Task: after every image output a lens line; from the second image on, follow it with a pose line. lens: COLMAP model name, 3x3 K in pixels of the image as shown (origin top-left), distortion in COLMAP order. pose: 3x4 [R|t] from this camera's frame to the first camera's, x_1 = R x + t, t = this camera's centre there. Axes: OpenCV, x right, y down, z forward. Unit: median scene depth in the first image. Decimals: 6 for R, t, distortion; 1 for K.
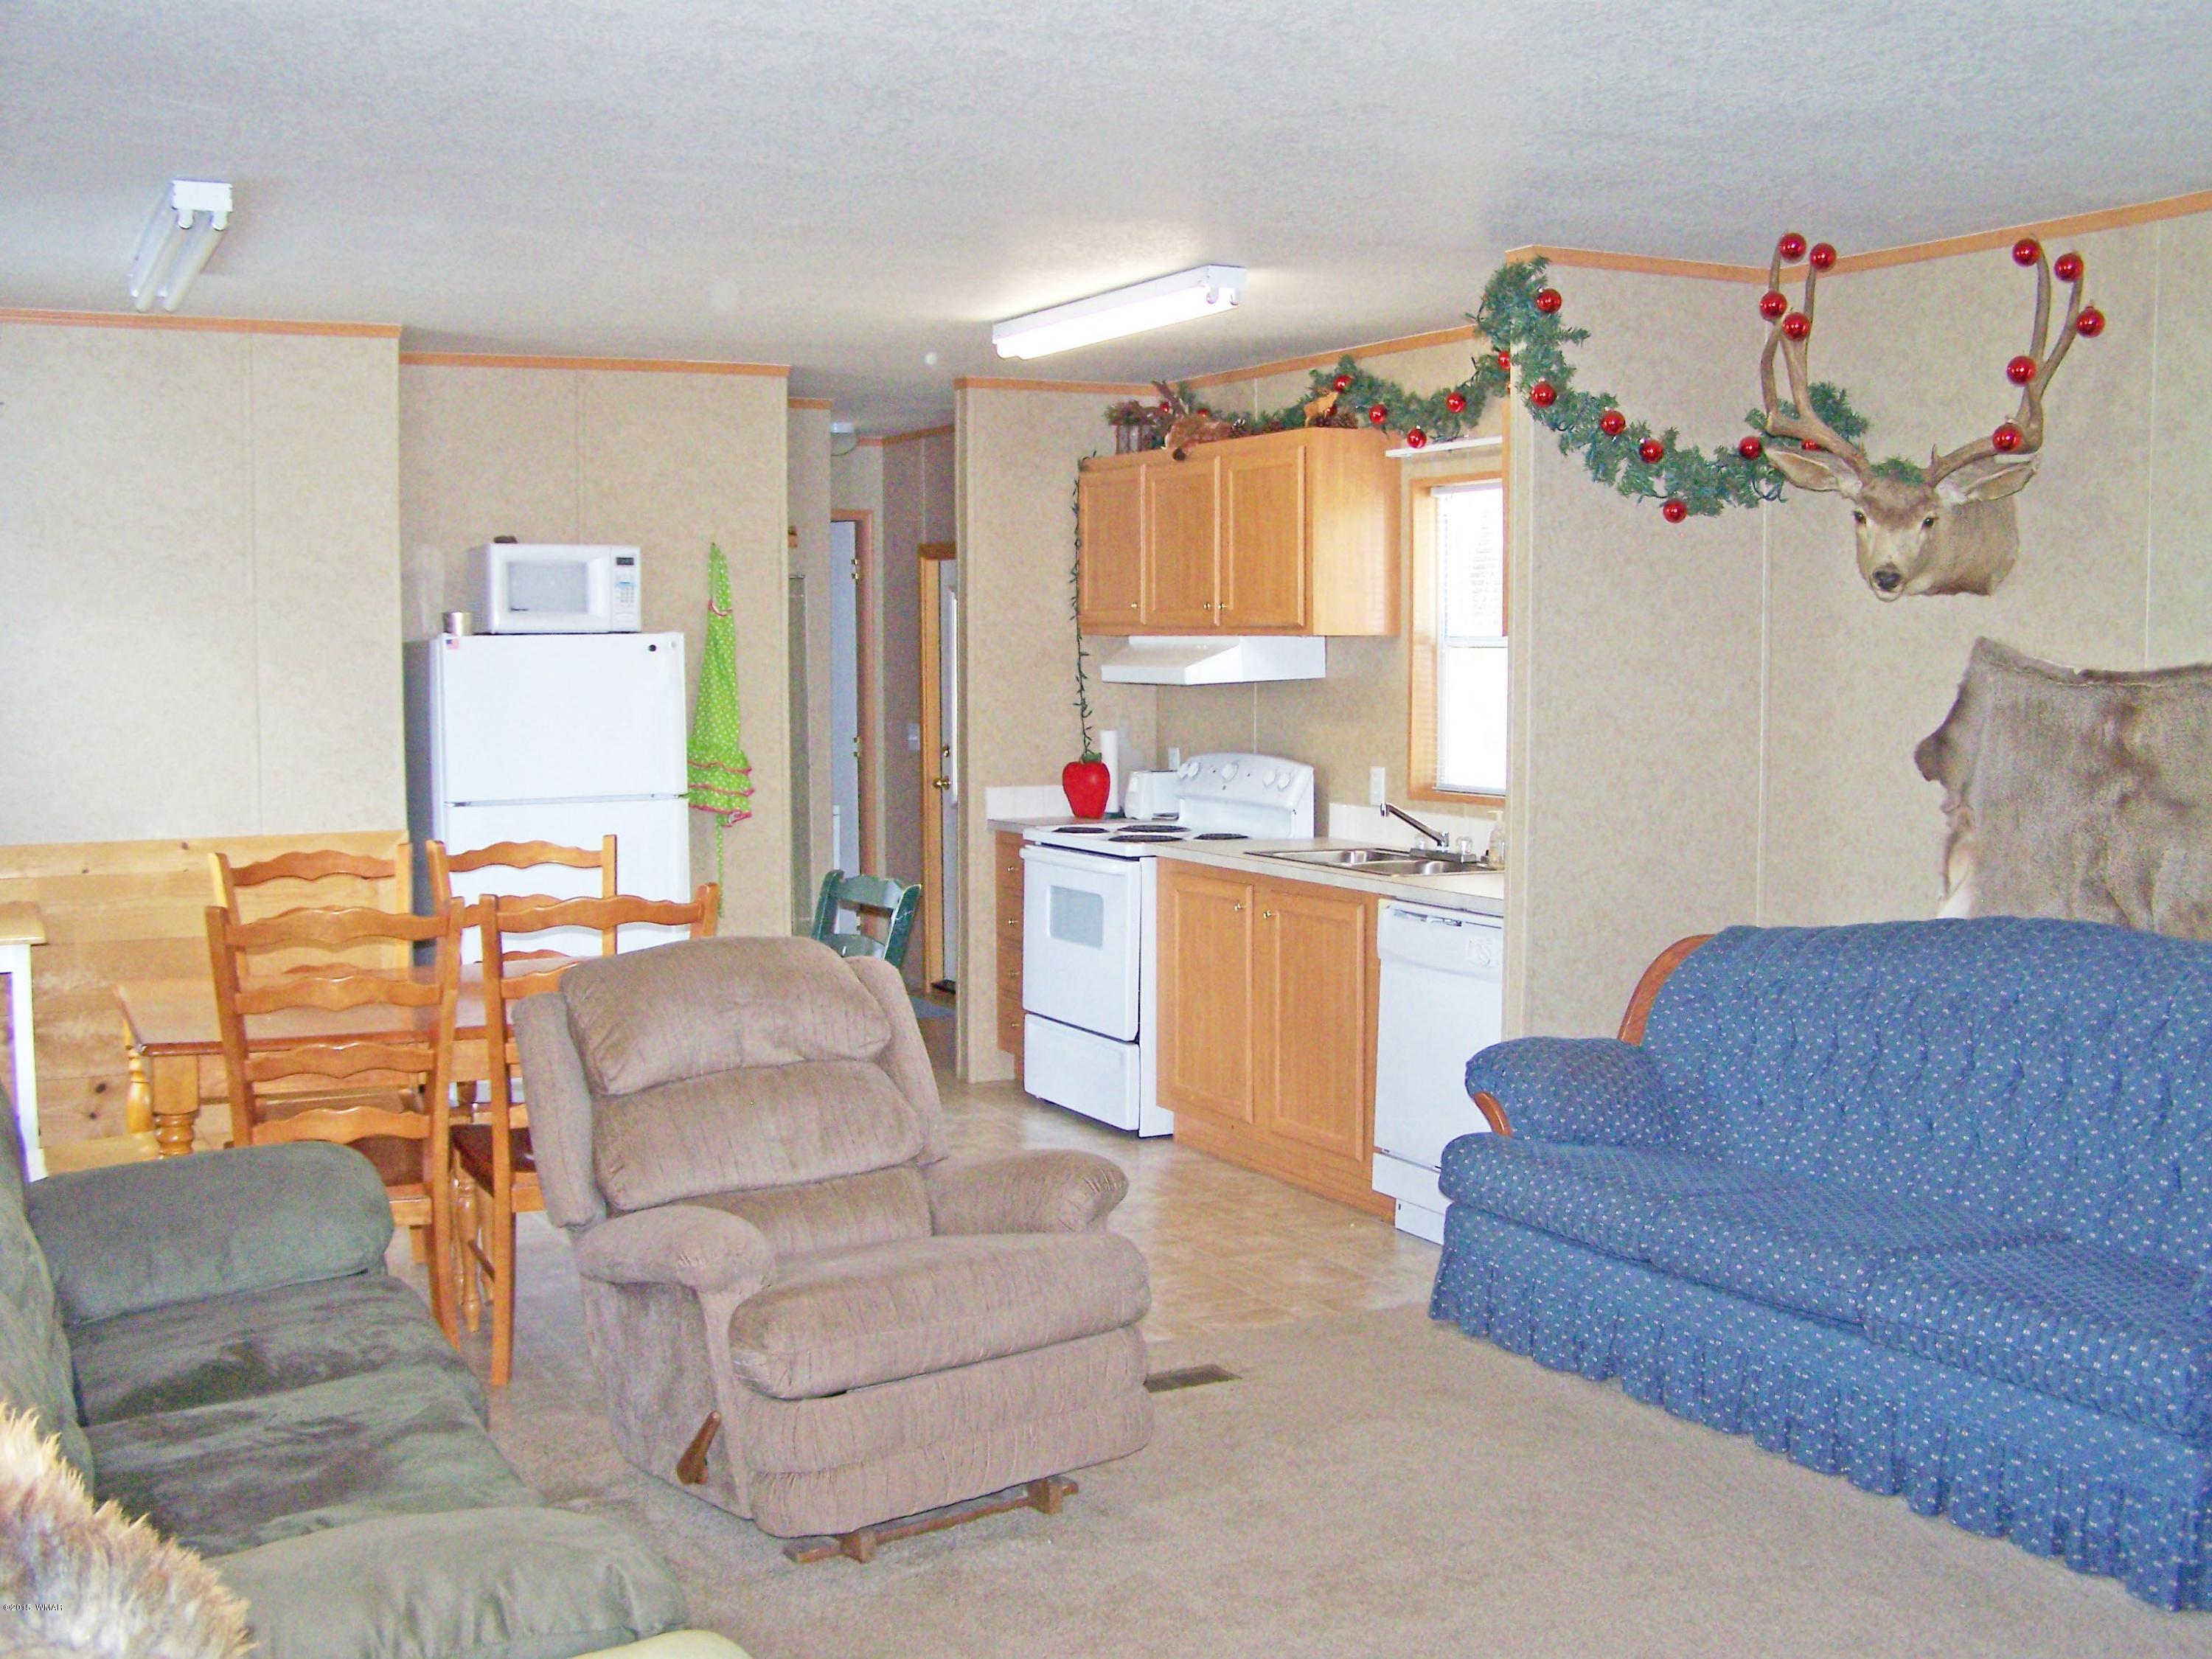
lens RADIAL K [[2444.7, 0, 1106.0], [0, 2444.7, 829.5], [0, 0, 1]] dist [-0.200080, 0.328809]
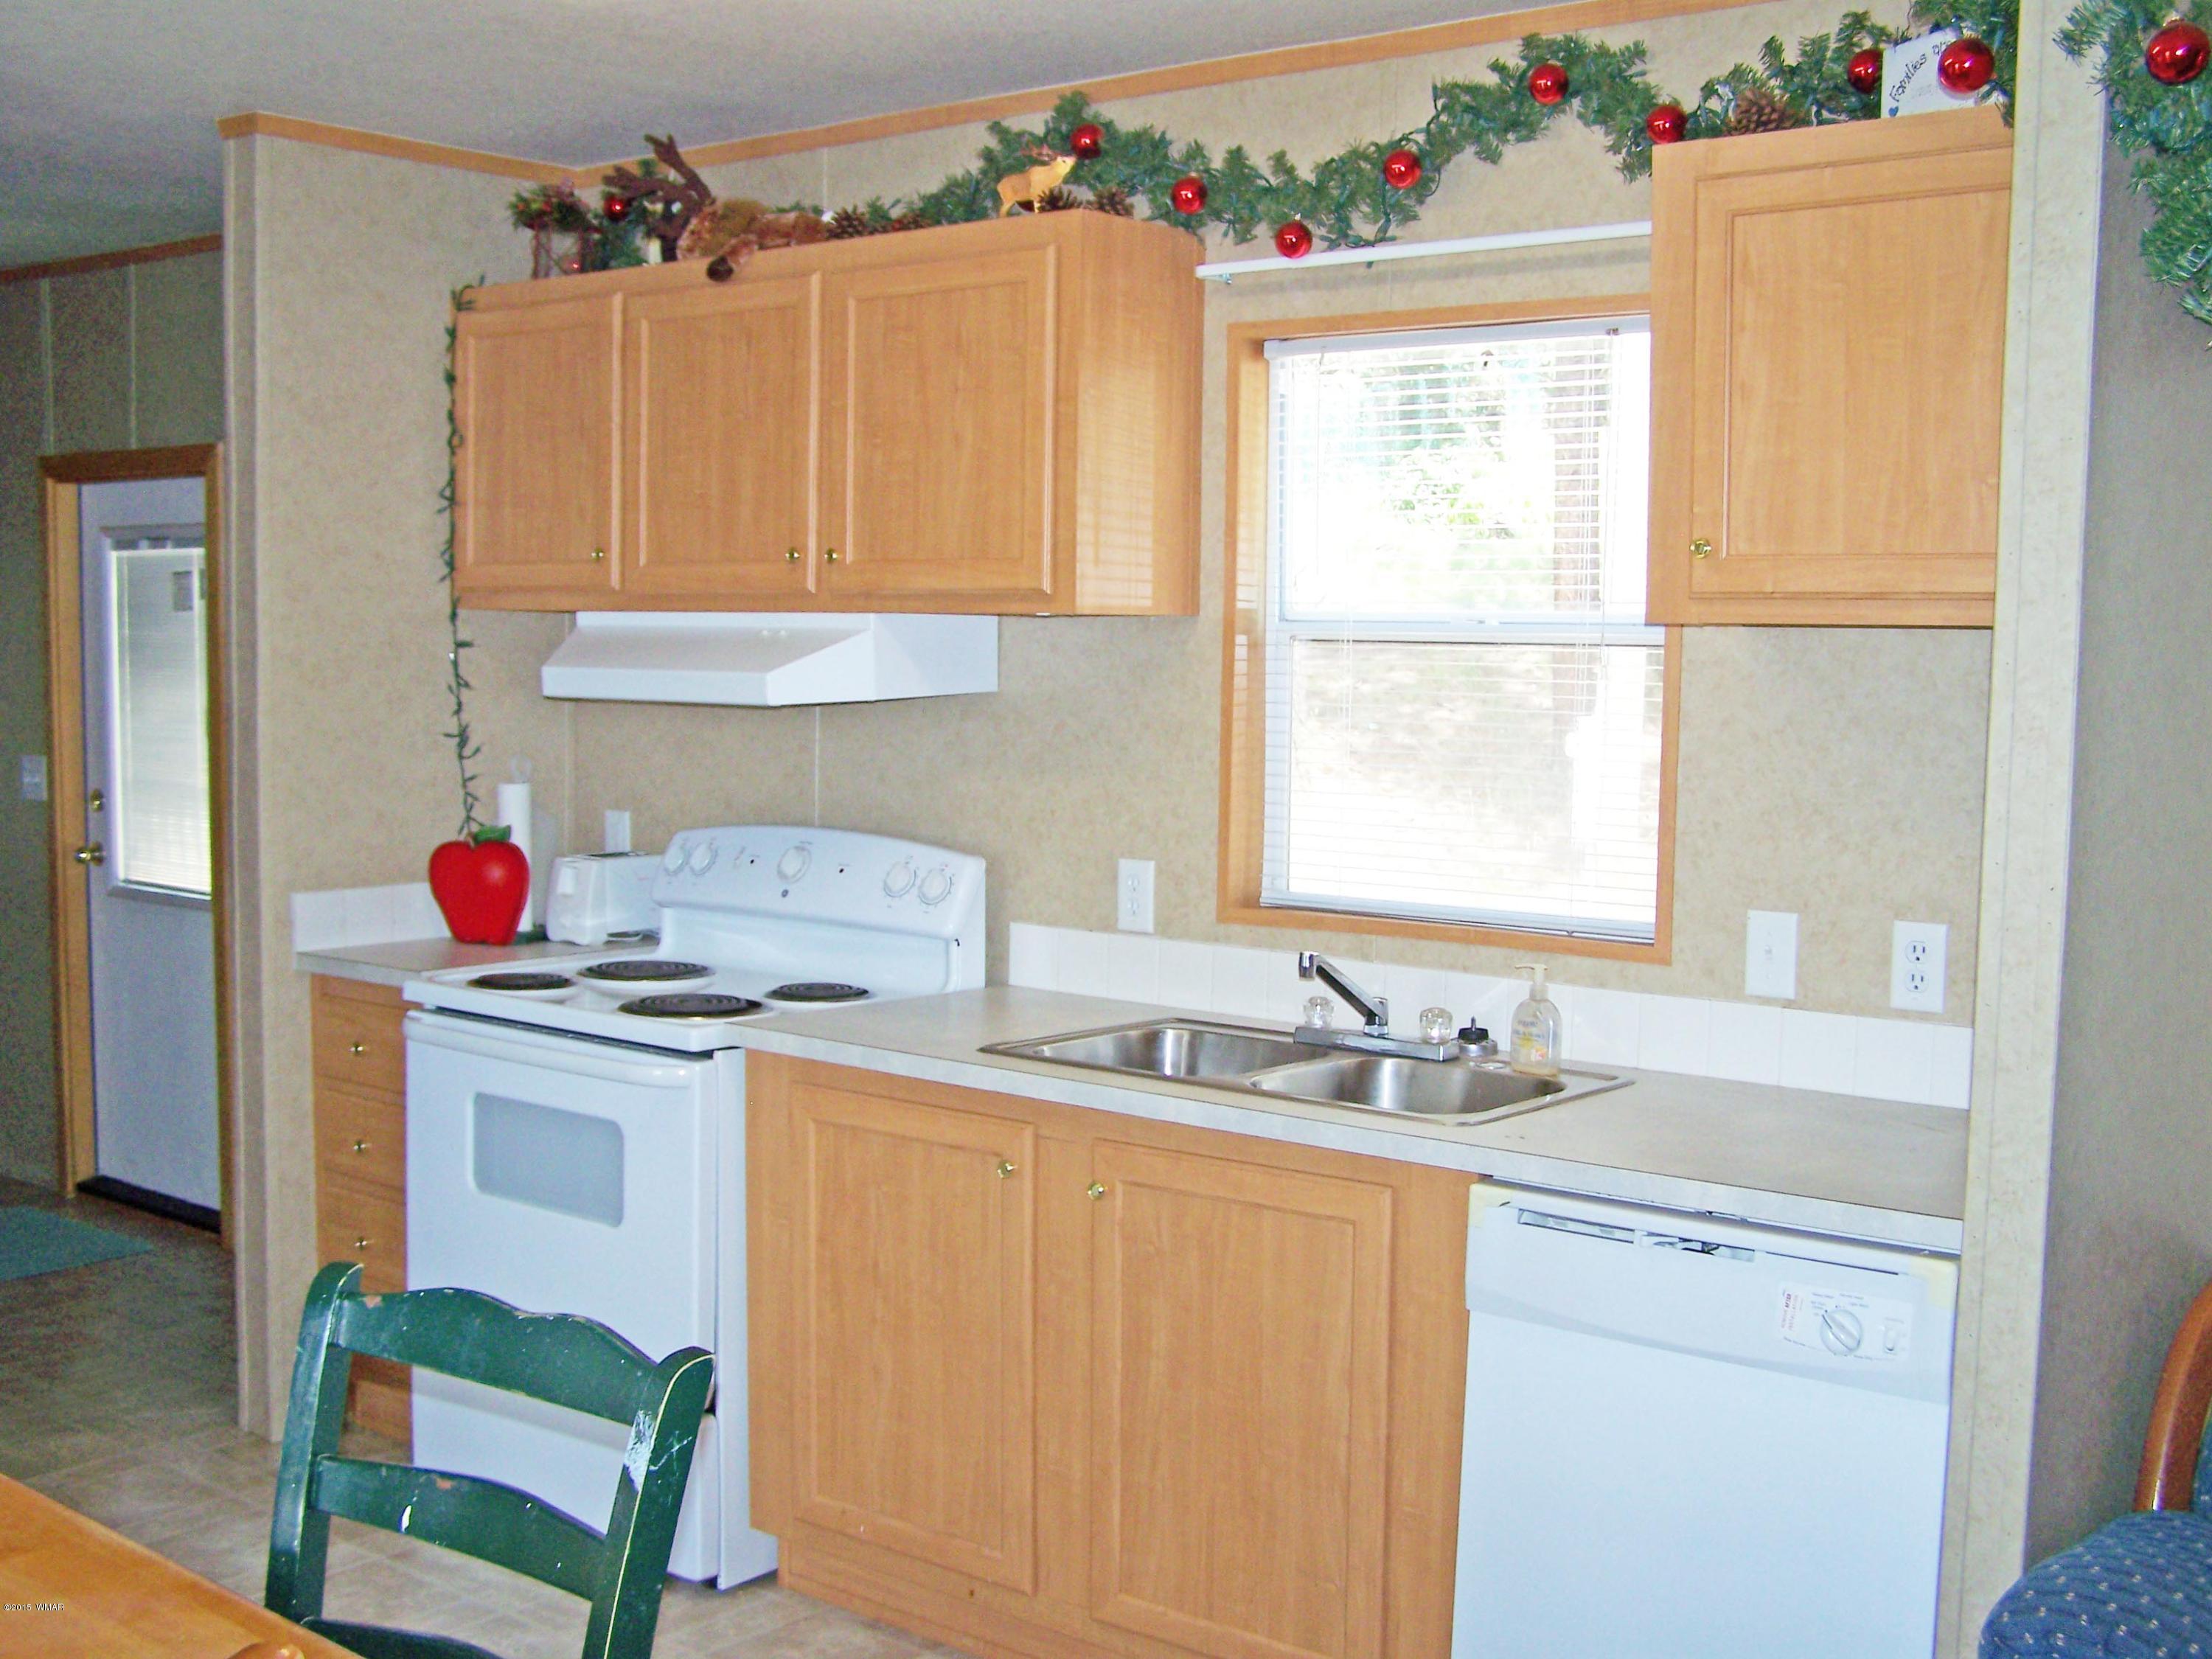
lens RADIAL K [[2444.7, 0, 1106.0], [0, 2444.7, 829.5], [0, 0, 1]] dist [-0.200080, 0.328809]
pose [[0.908619, -0.019880, 0.417153, -0.109223], [0.017551, 0.999802, 0.009420, -0.034189], [-0.417257, -0.001238, 0.908788, 0.466336]]
